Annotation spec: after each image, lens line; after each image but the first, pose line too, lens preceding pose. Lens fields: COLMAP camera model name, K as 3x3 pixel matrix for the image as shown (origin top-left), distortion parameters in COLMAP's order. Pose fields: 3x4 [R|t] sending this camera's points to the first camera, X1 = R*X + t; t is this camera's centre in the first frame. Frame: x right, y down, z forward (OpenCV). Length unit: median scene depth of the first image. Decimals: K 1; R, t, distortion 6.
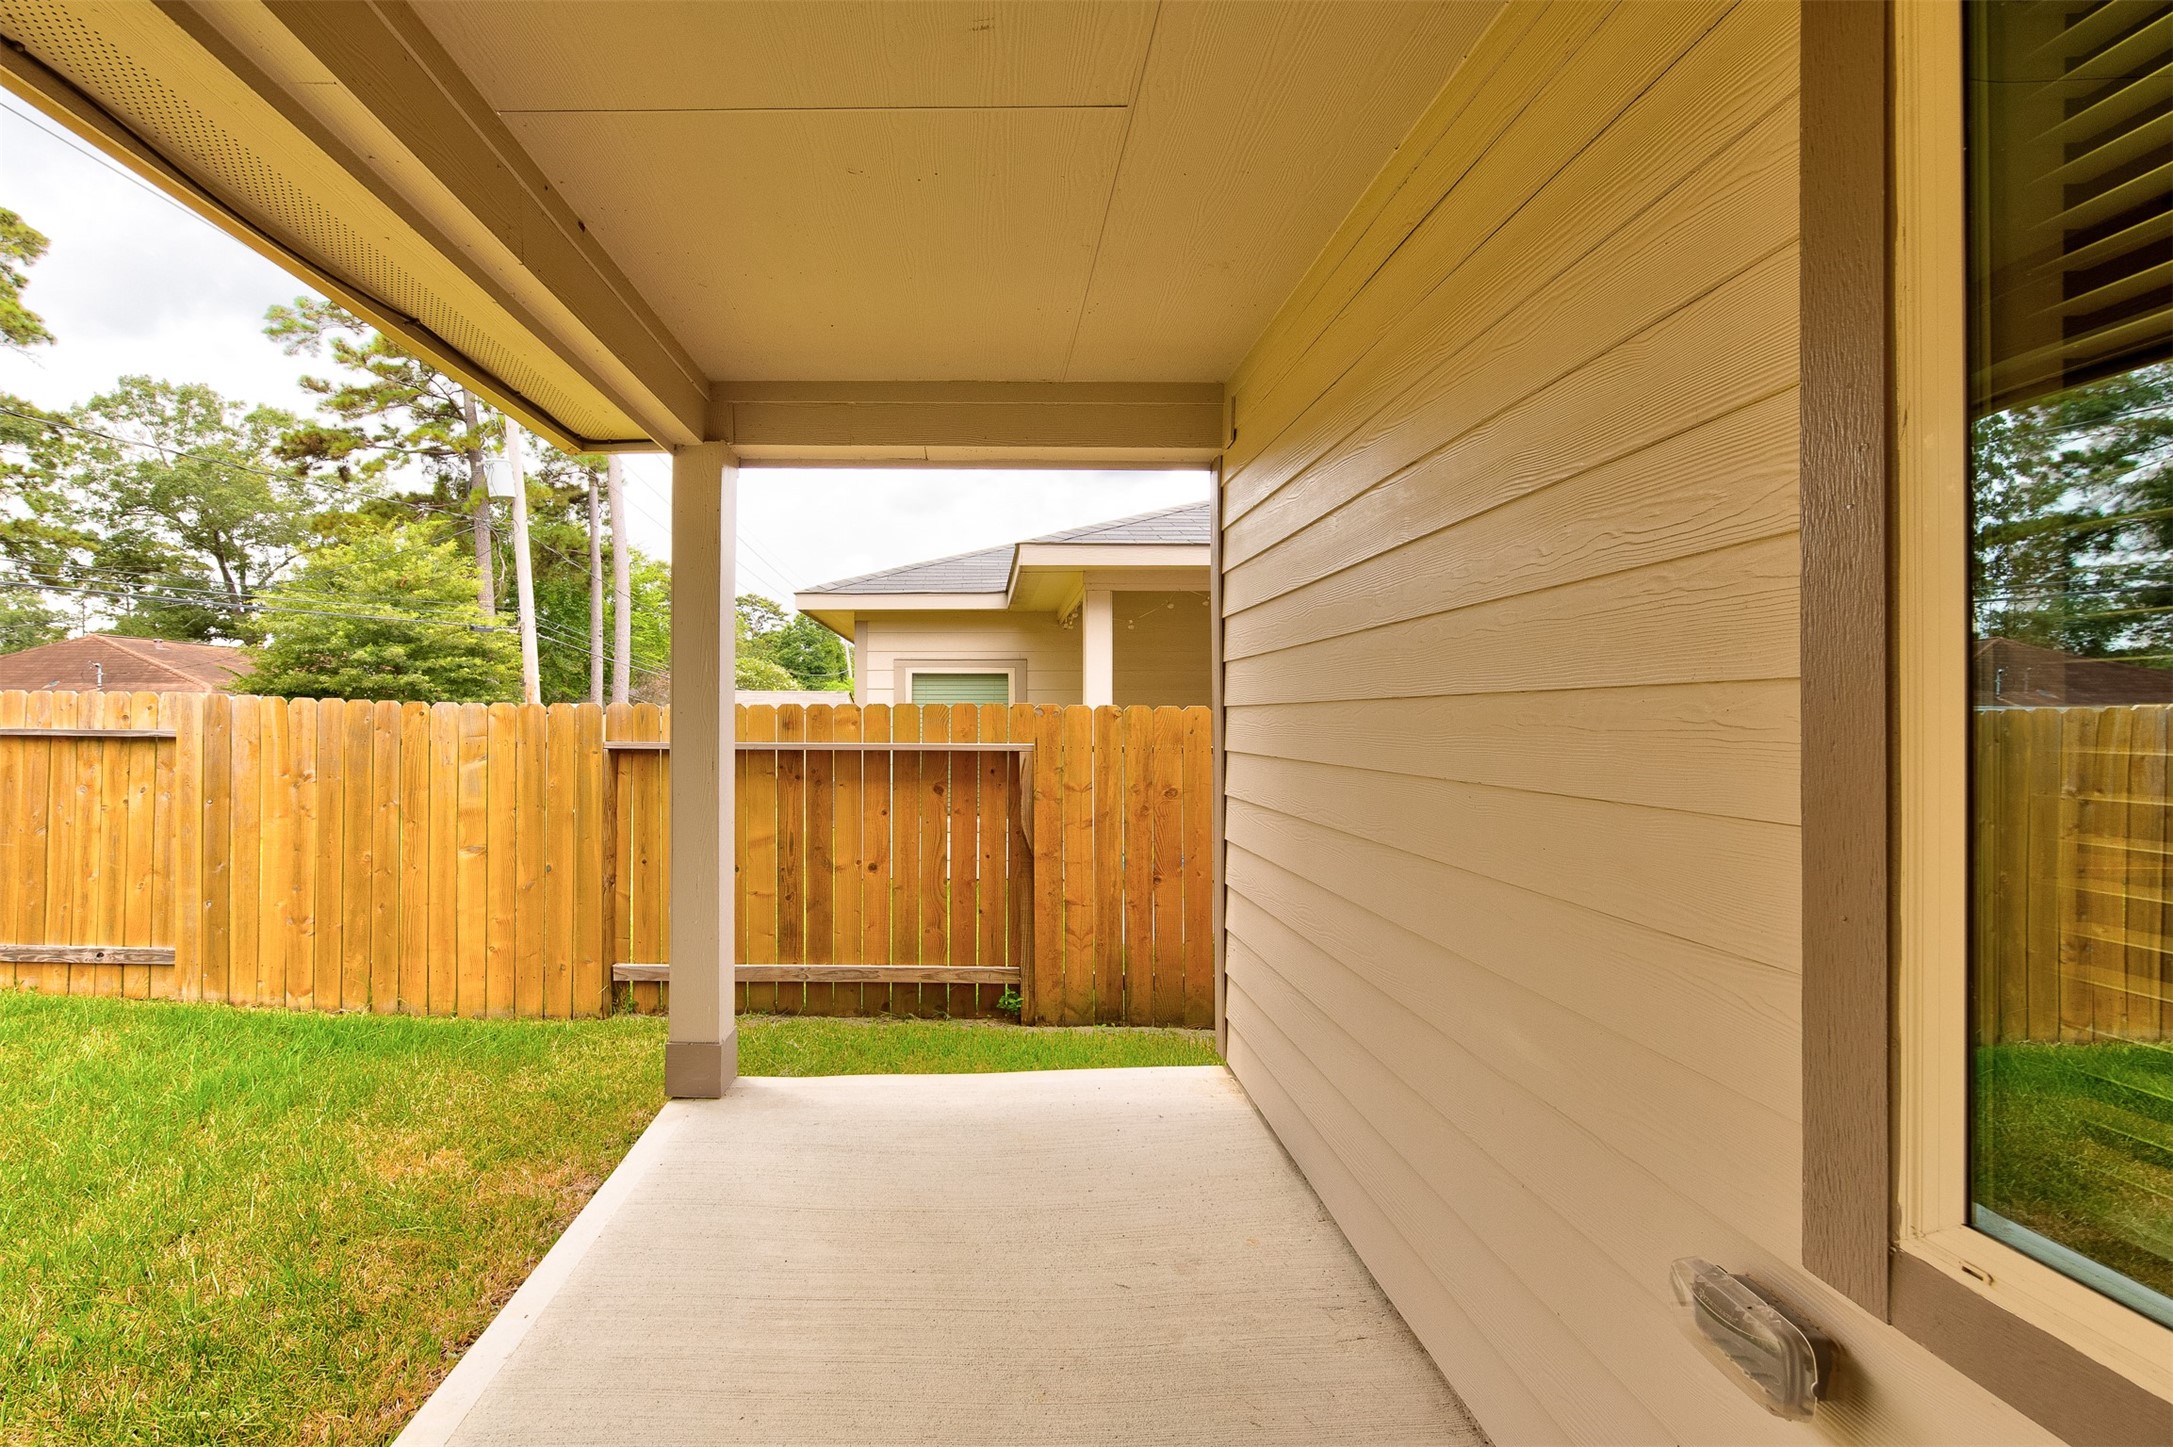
lens RADIAL K [[757.2, 0, 965.5], [0, 757.2, 718.8], [0, 0, 1]] dist [0.000566, 0.000011]
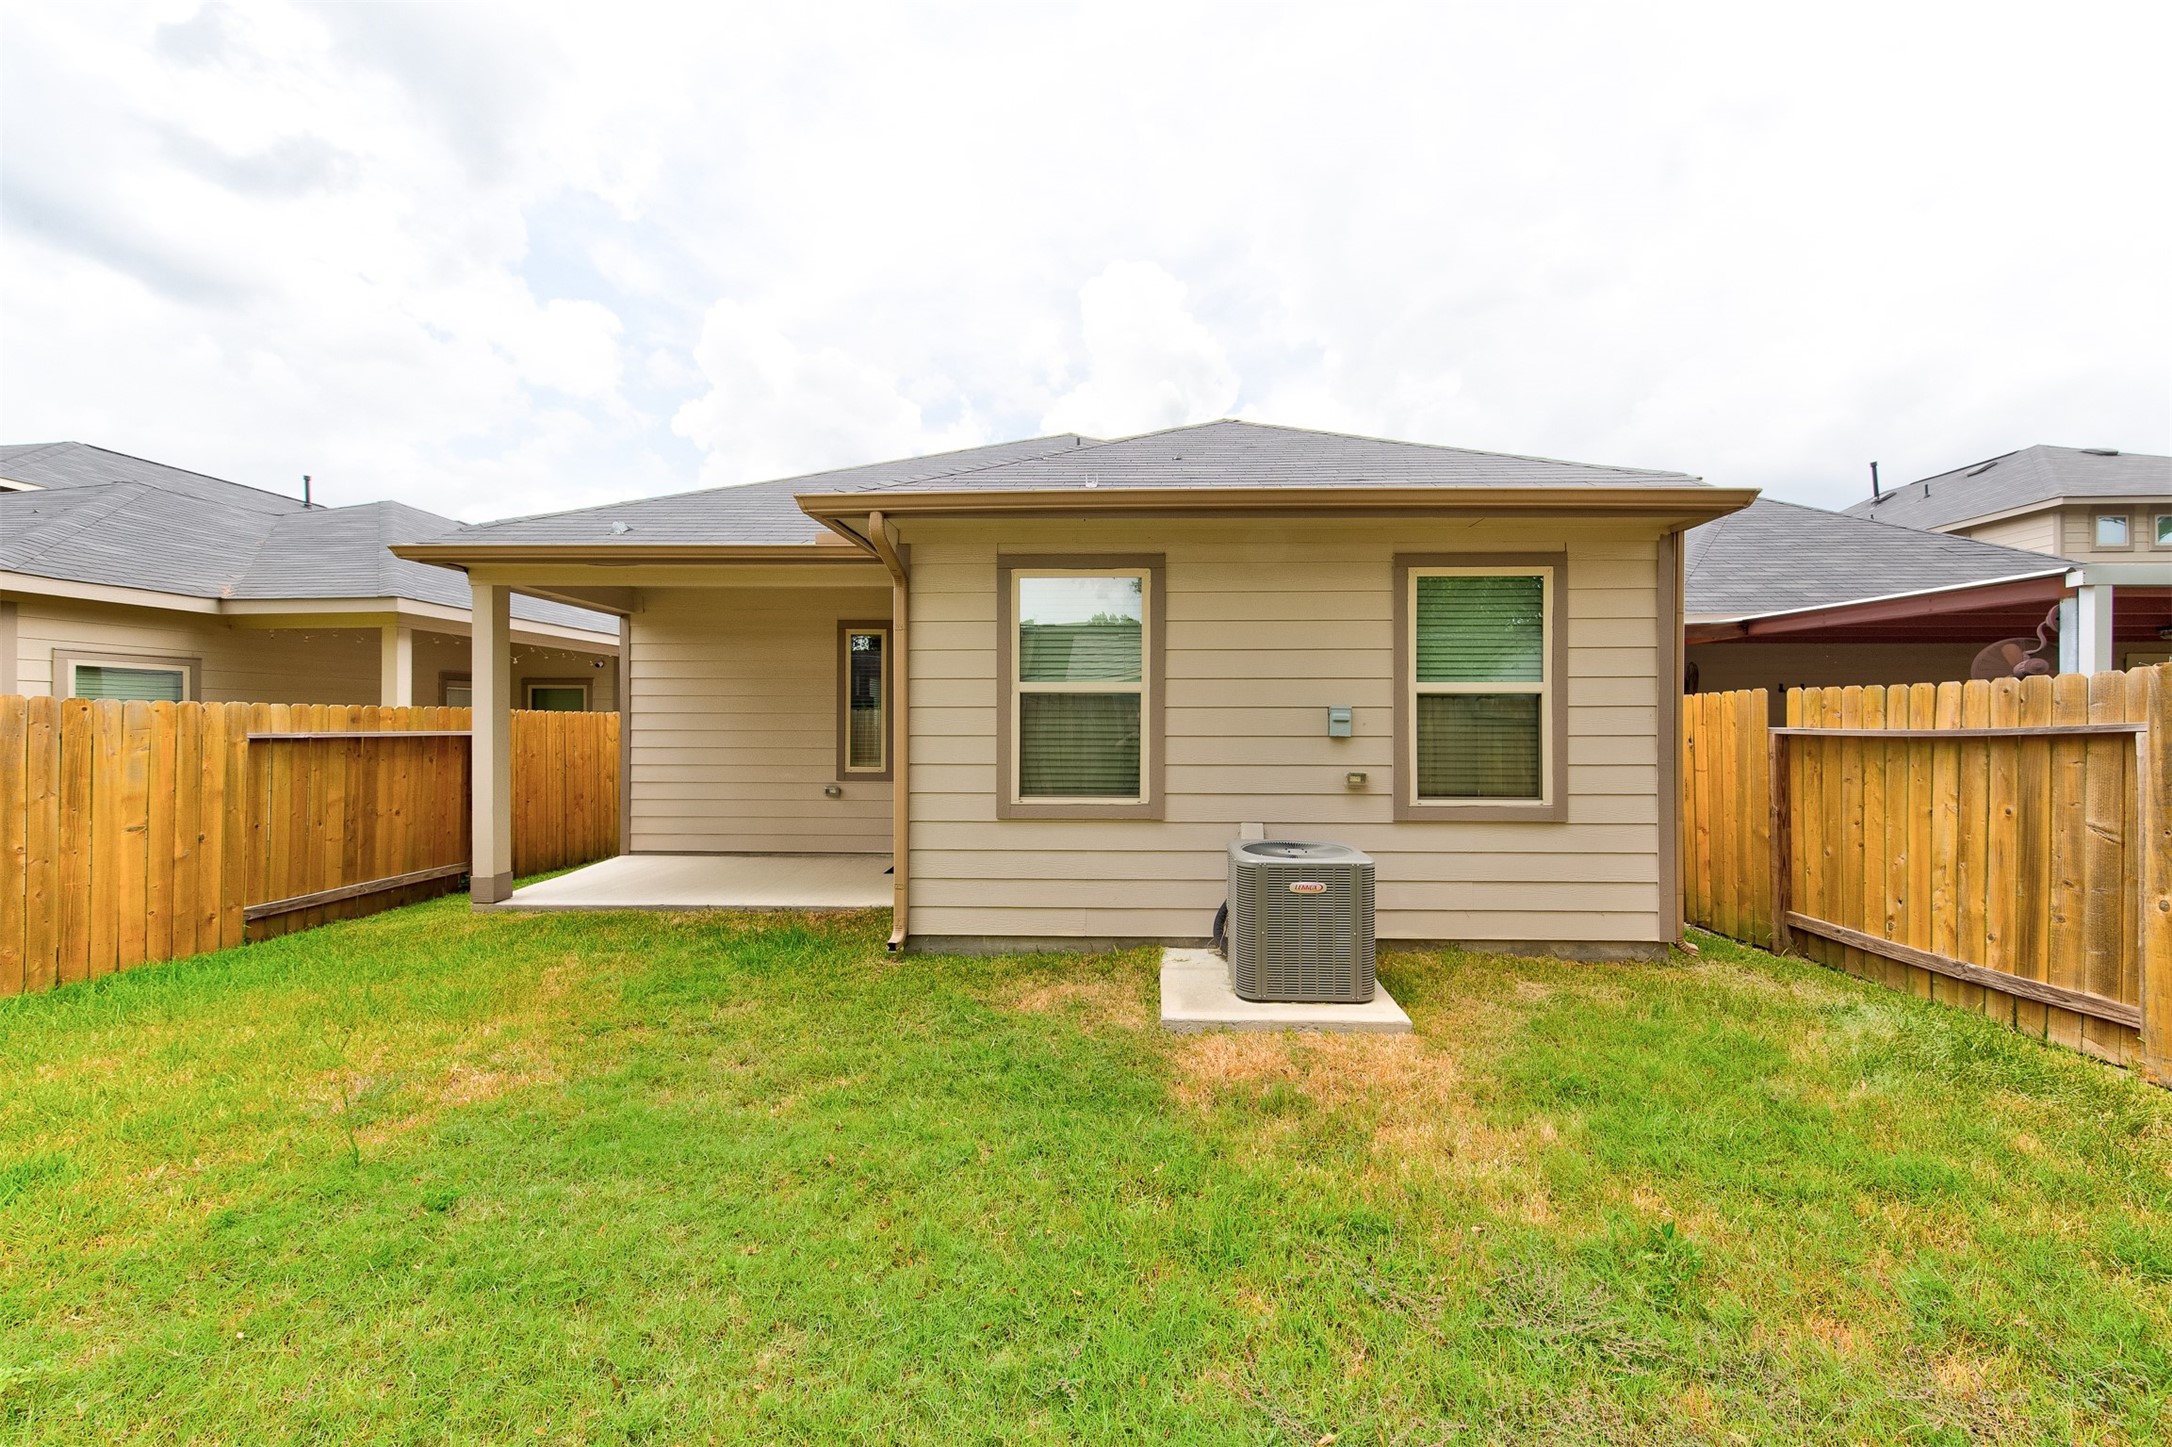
lens RADIAL K [[835.3, 0, 1086.0], [0, 835.3, 723.5], [0, 0, 1]] dist [0.000070, 0.000003]
pose [[0.005630, -0.001444, 0.999983, -1.826495], [-0.004561, 0.999989, 0.001470, 0.006165], [-0.999974, -0.004569, 0.005623, -0.411271]]
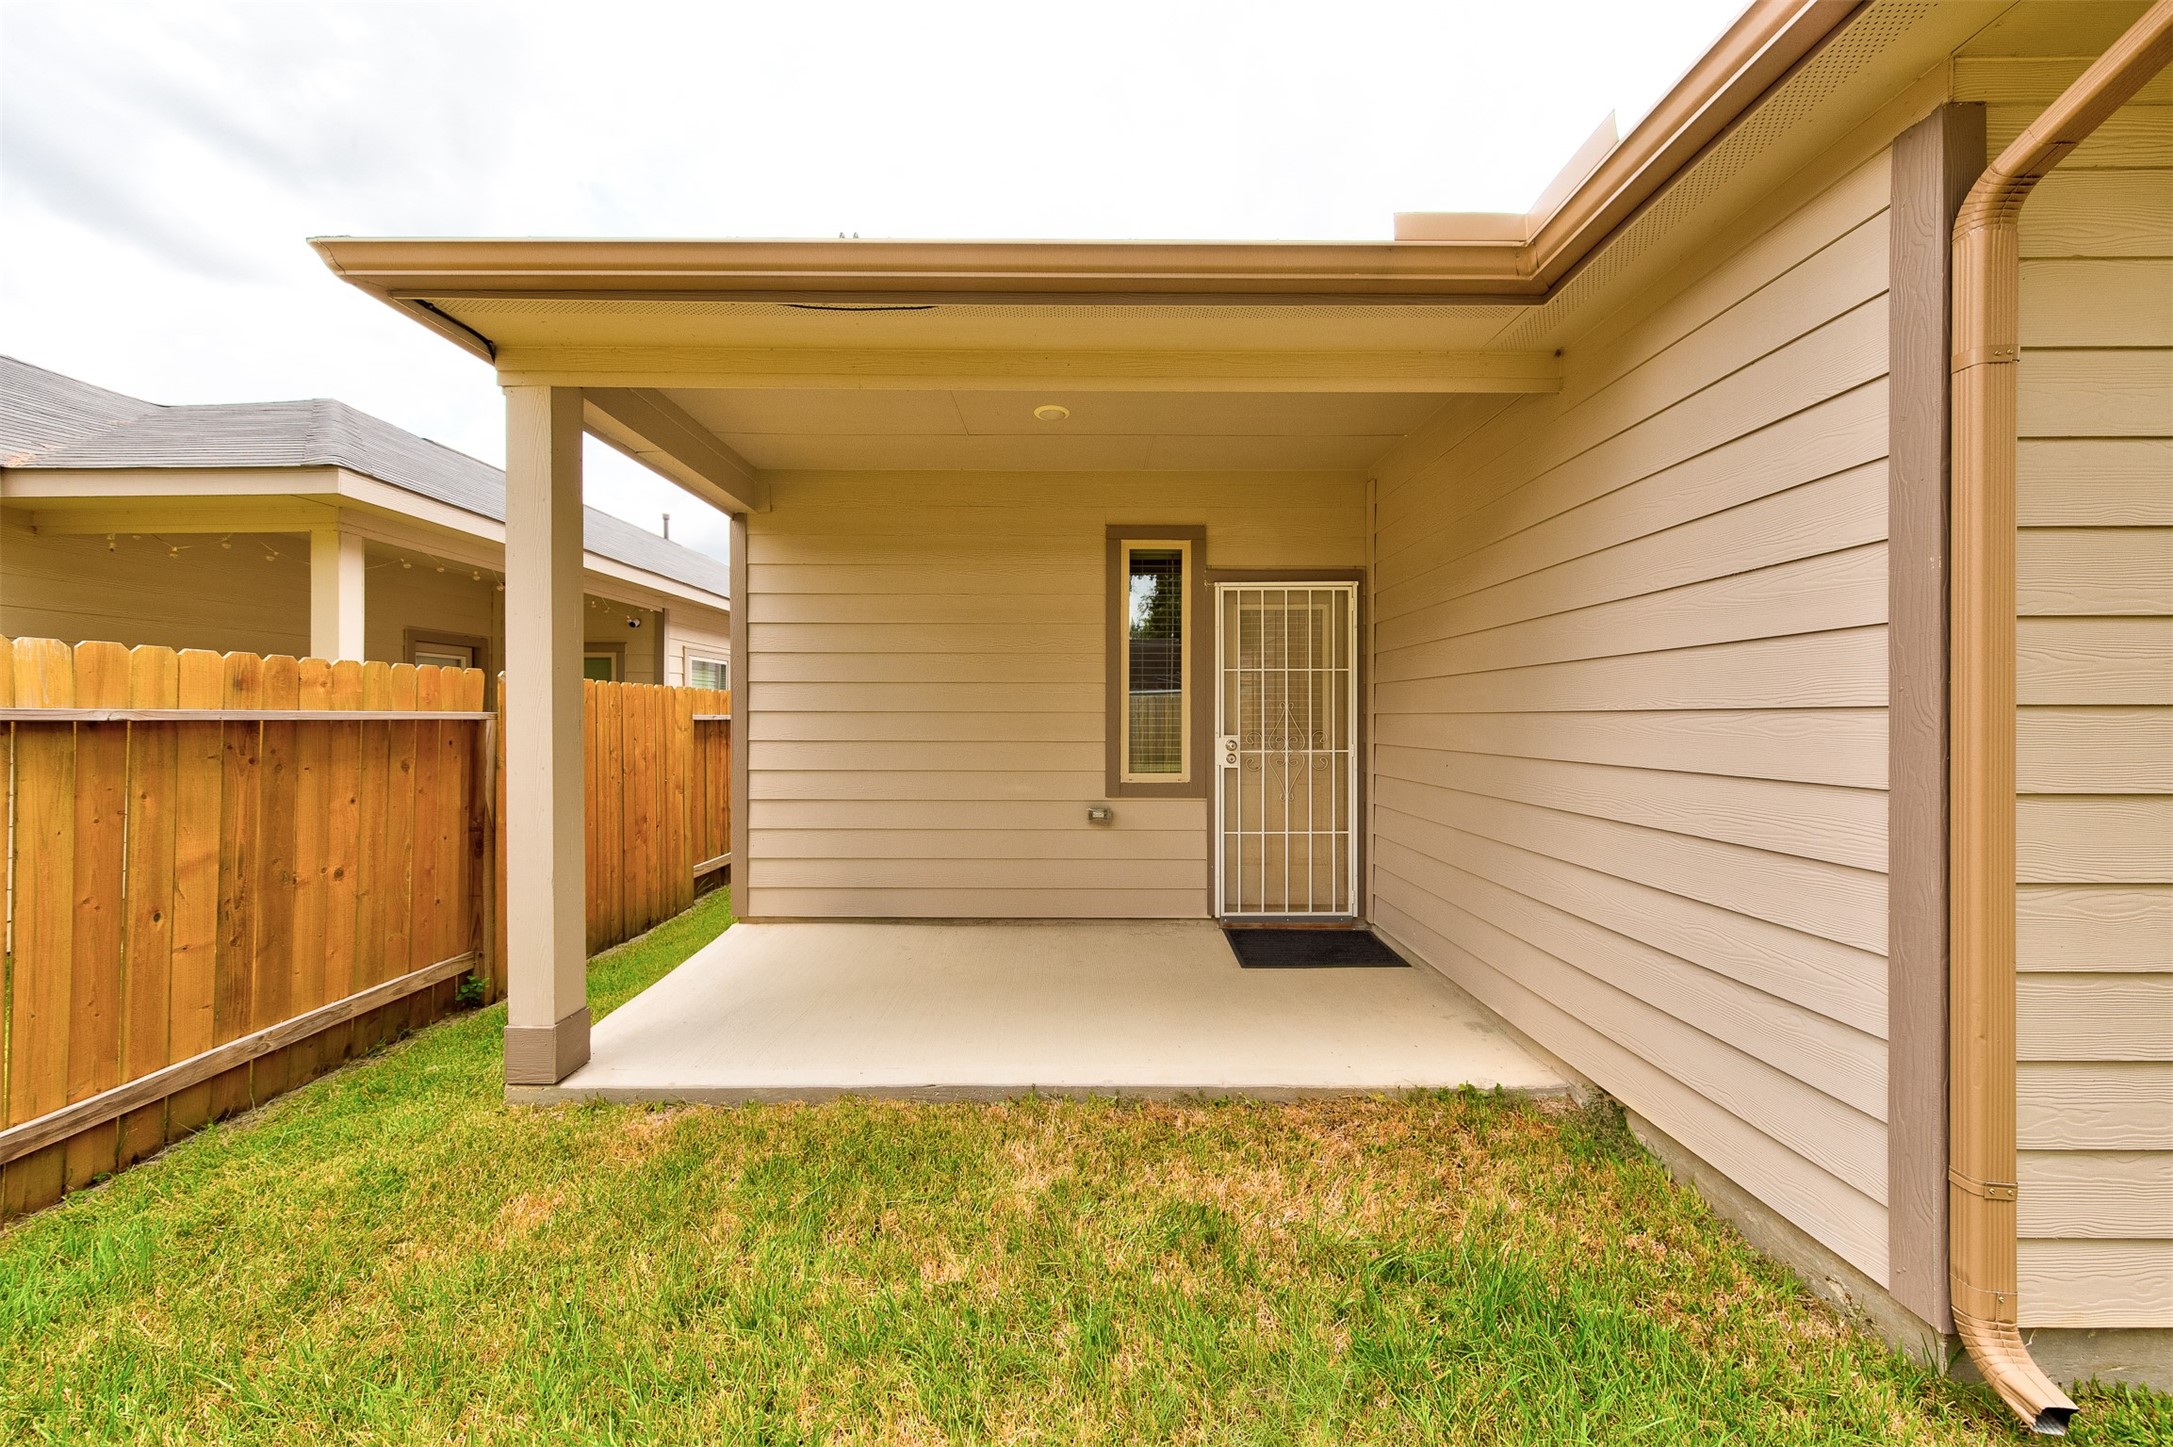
lens RADIAL K [[852.2, 0, 1090.1], [0, 852.2, 715.8], [0, 0, 1]] dist [-0.000589, -0.000001]
pose [[-0.021967, -0.003882, 0.999751, -1.008444], [-0.003572, 0.999986, 0.003804, 0.030870], [-0.999752, -0.003488, -0.021981, 0.261395]]
